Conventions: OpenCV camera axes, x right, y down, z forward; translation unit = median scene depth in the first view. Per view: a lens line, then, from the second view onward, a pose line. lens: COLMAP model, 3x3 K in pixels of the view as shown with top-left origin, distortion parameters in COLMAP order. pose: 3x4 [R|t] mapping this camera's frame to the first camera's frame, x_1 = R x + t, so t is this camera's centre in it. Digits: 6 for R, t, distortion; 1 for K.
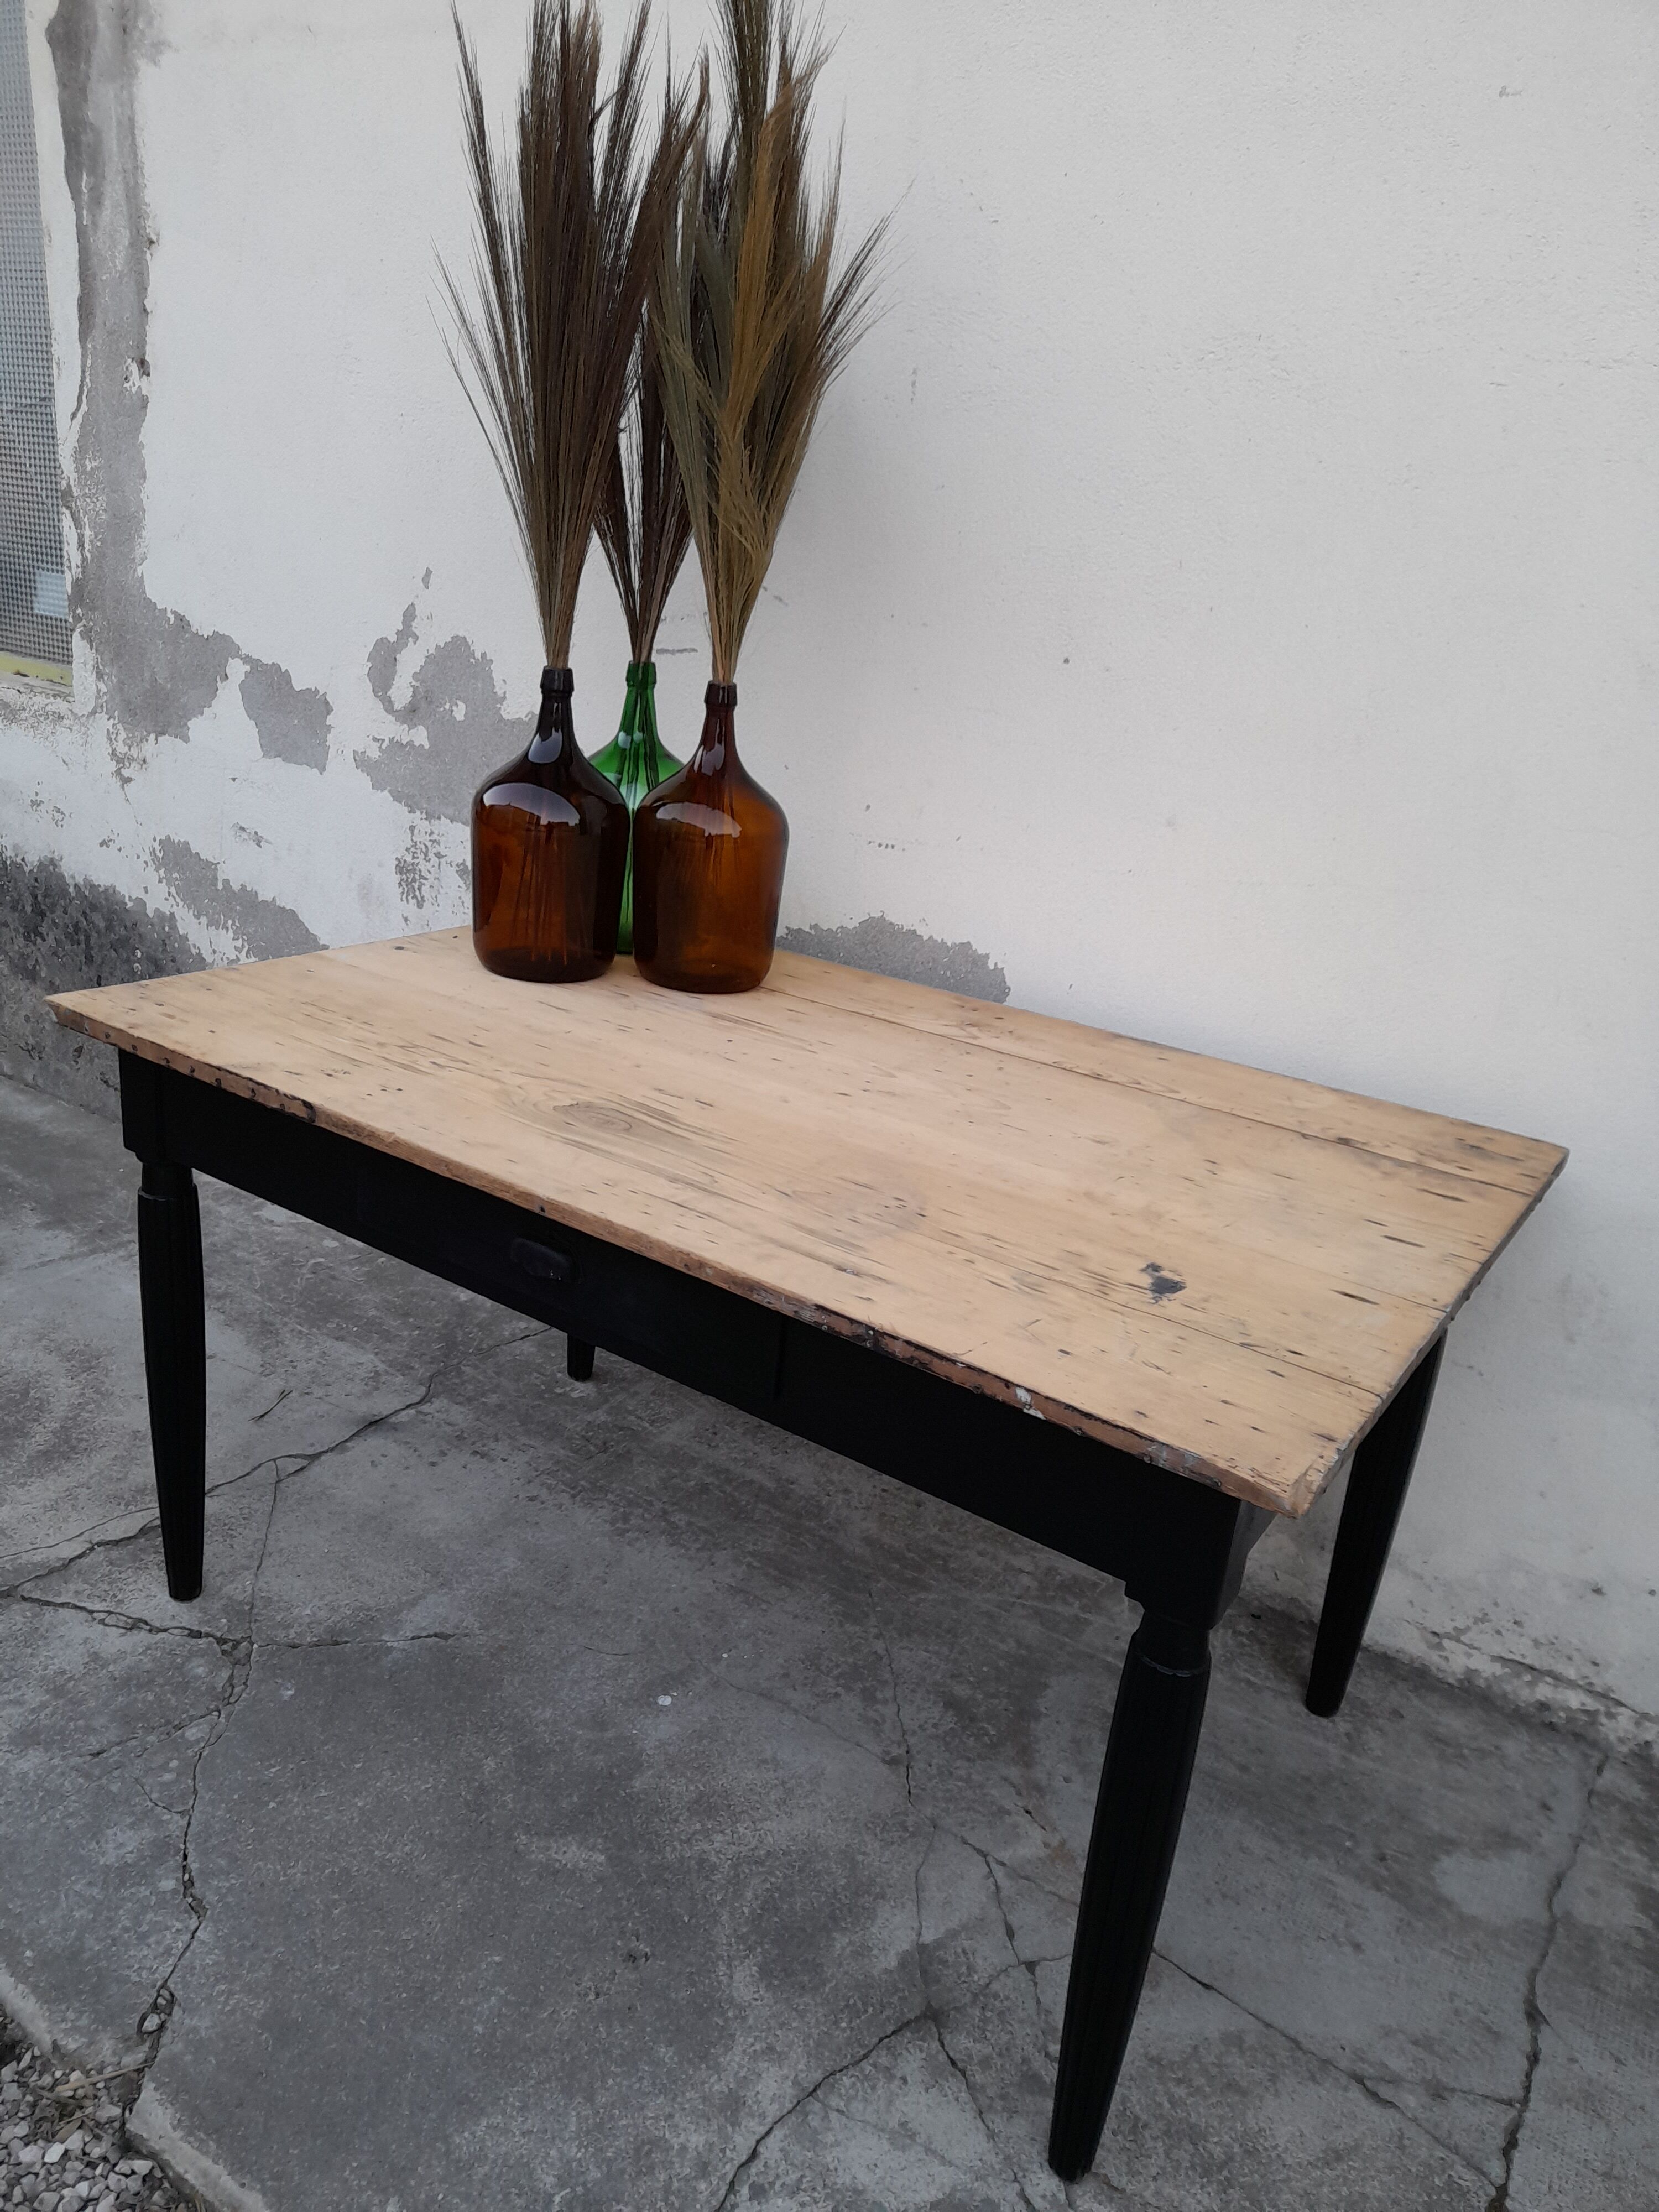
lens RADIAL K [[1622.6, 0, 800.6], [0, 1622.6, 1127.3], [0, 0, 1]] dist [0.046987, -0.042368]
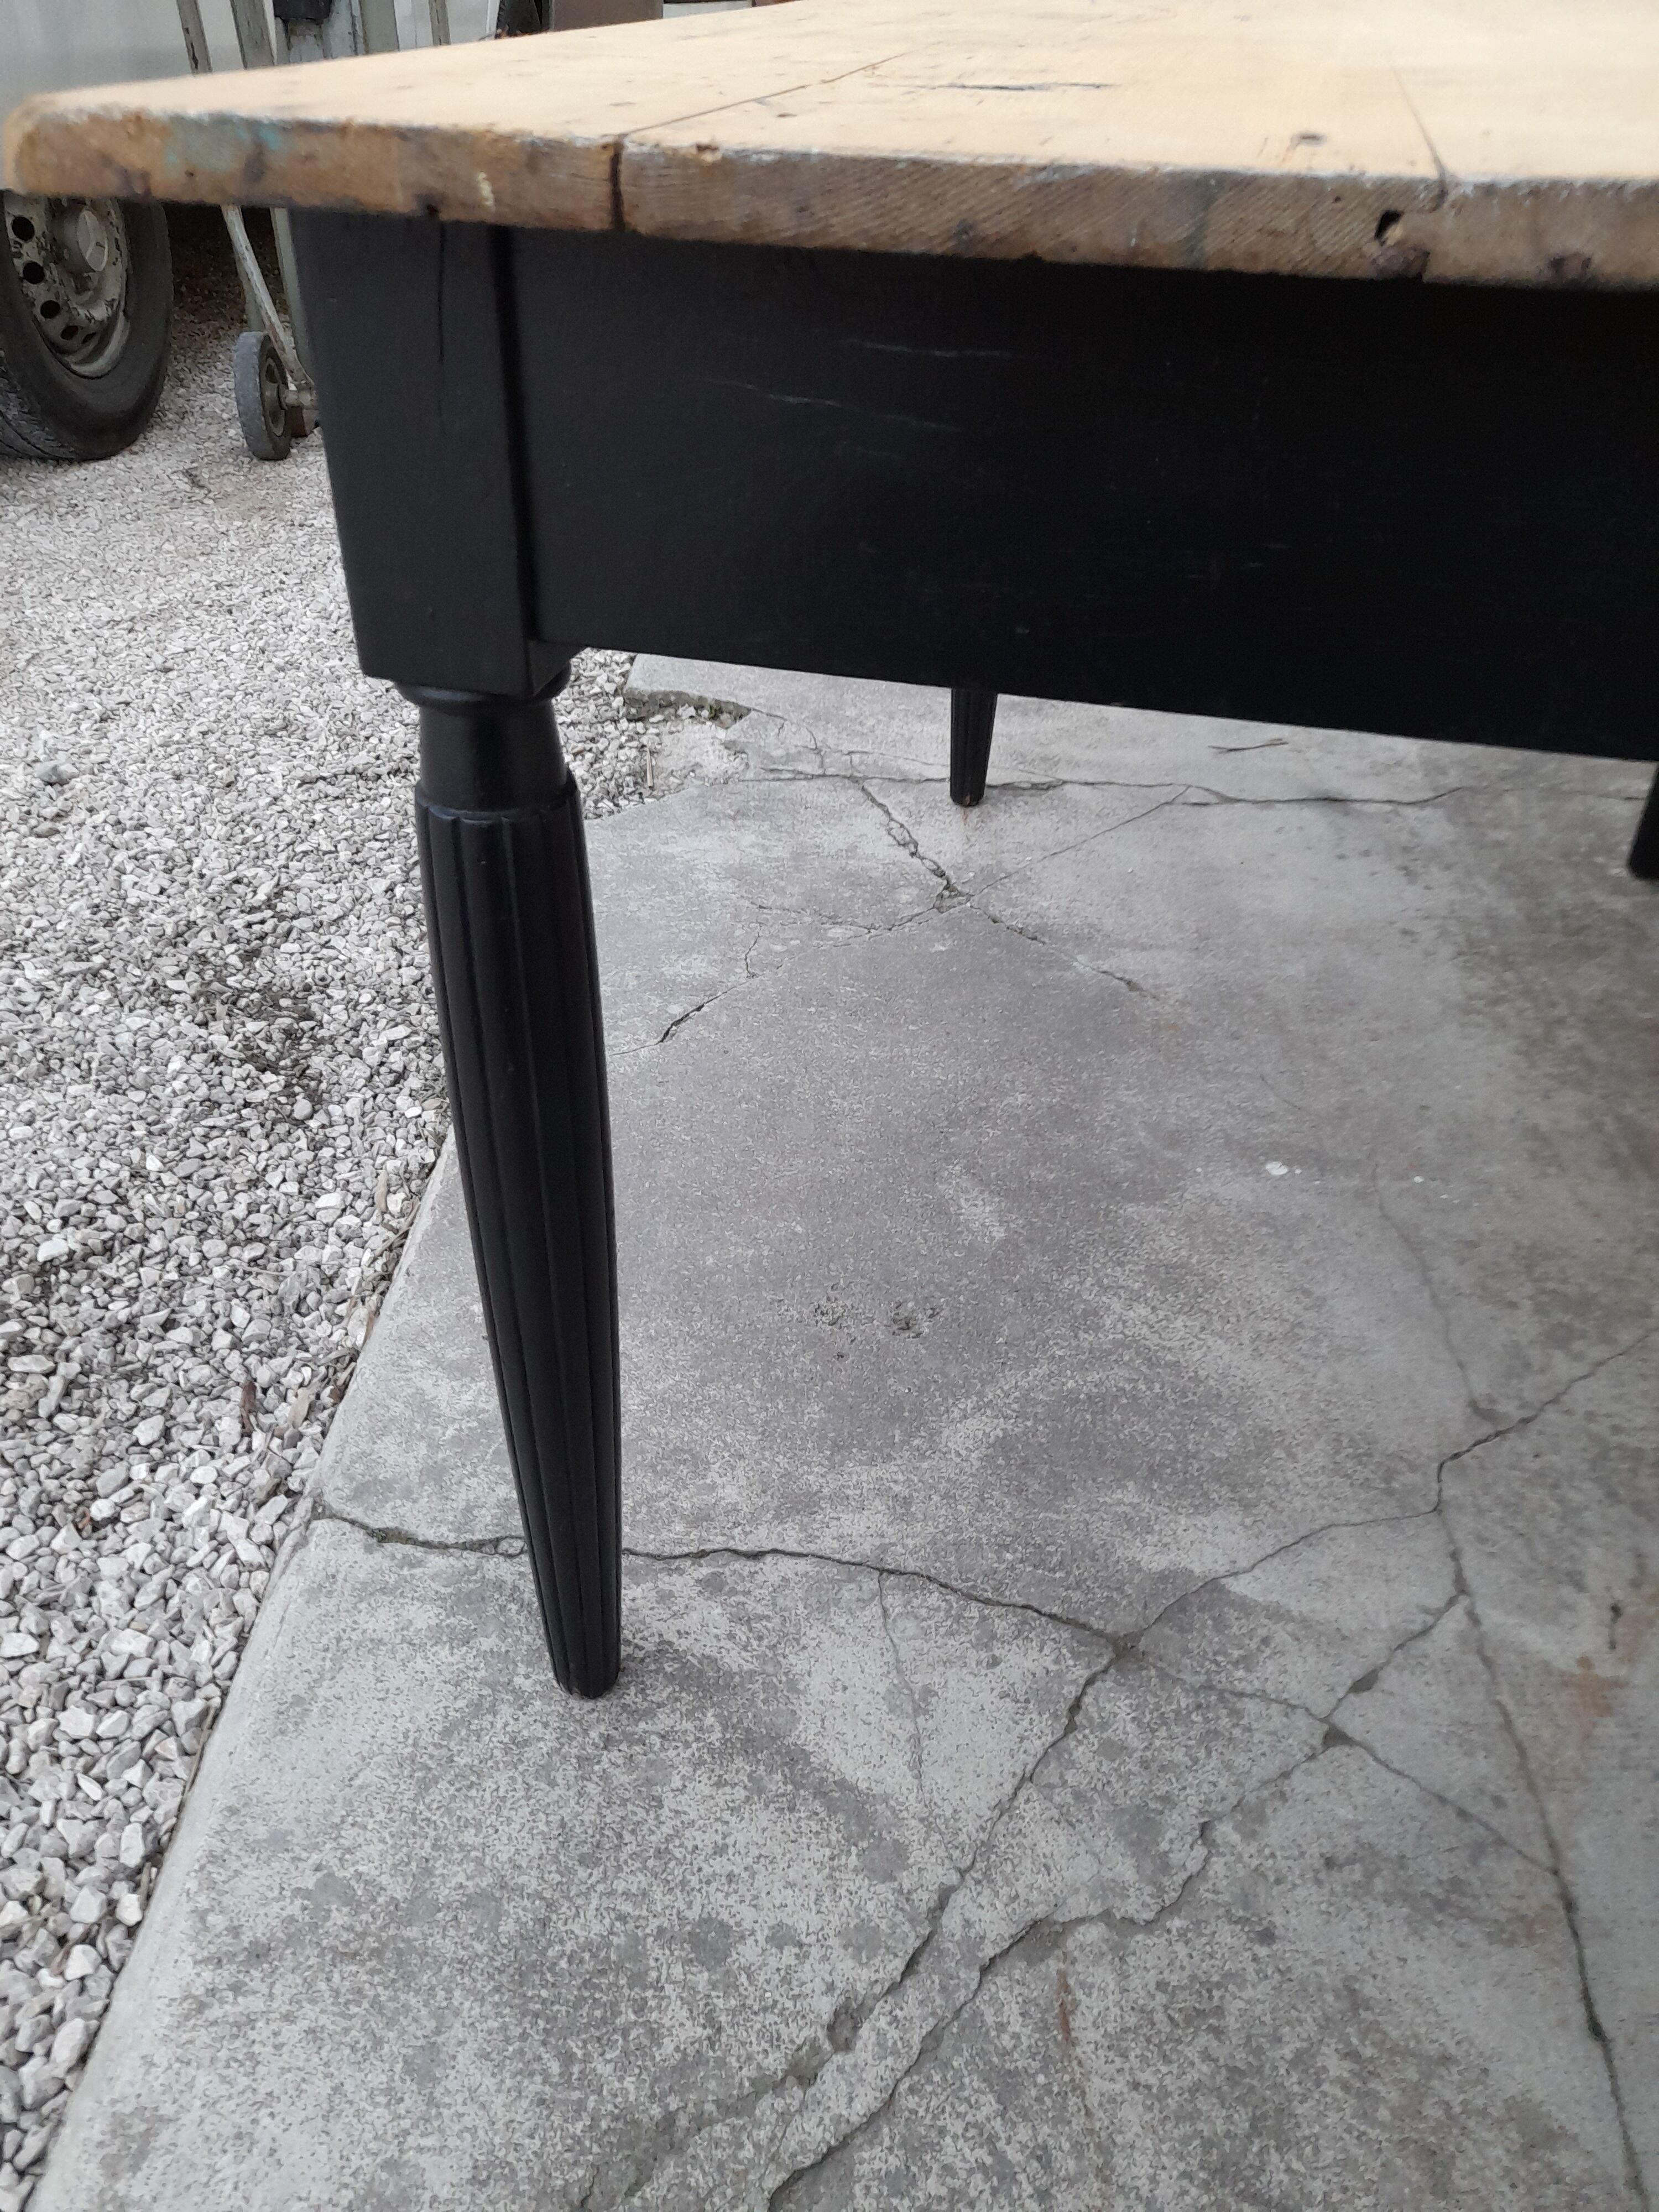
lens RADIAL K [[1622.6, 0, 792.9], [0, 1622.6, 1096.8], [0, 0, 1]] dist [0.046987, -0.042368]
pose [[0.511720, 0.425083, -0.746624, 0.314772], [-0.267266, 0.904666, 0.331885, 0.153959], [0.816524, 0.029714, 0.576546, 0.446566]]
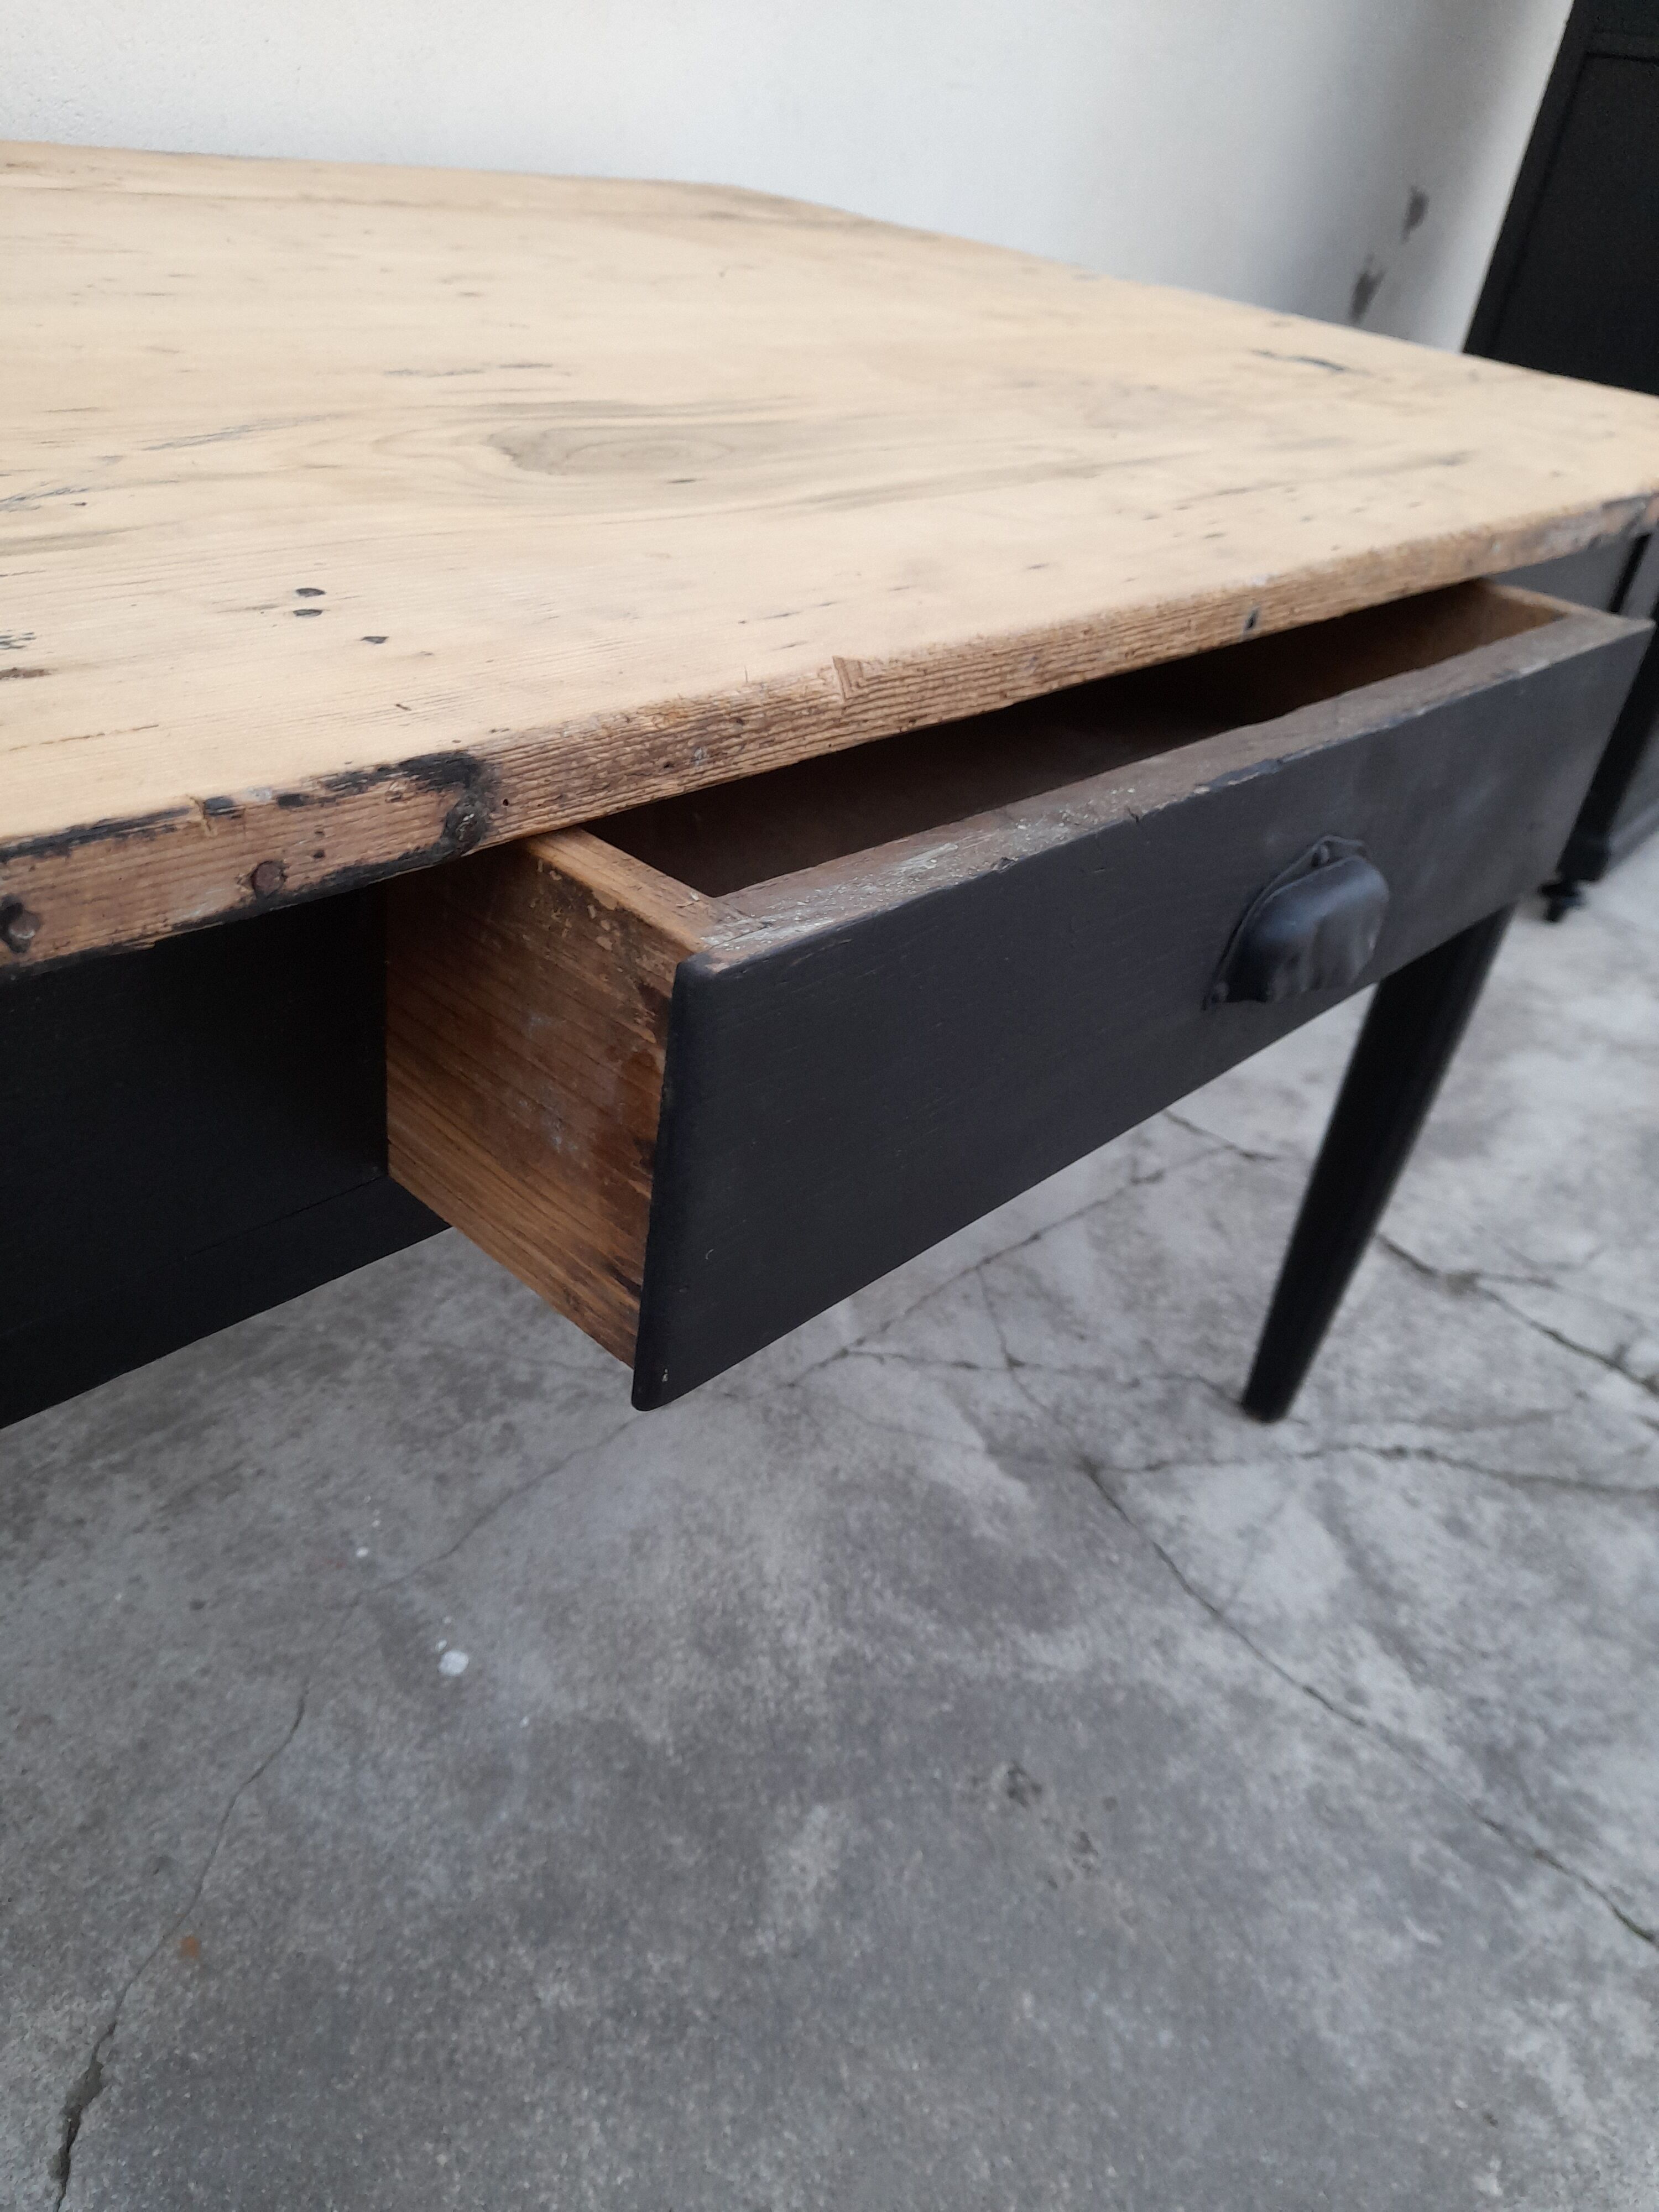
lens RADIAL K [[1622.6, 0, 814.9], [0, 1622.6, 1150.1], [0, 0, 1]] dist [0.046987, -0.042368]
pose [[0.157855, -0.619864, 0.768668, -0.376471], [0.232364, 0.779887, 0.581192, -0.062745], [-0.959734, 0.086867, 0.267143, 0.741115]]
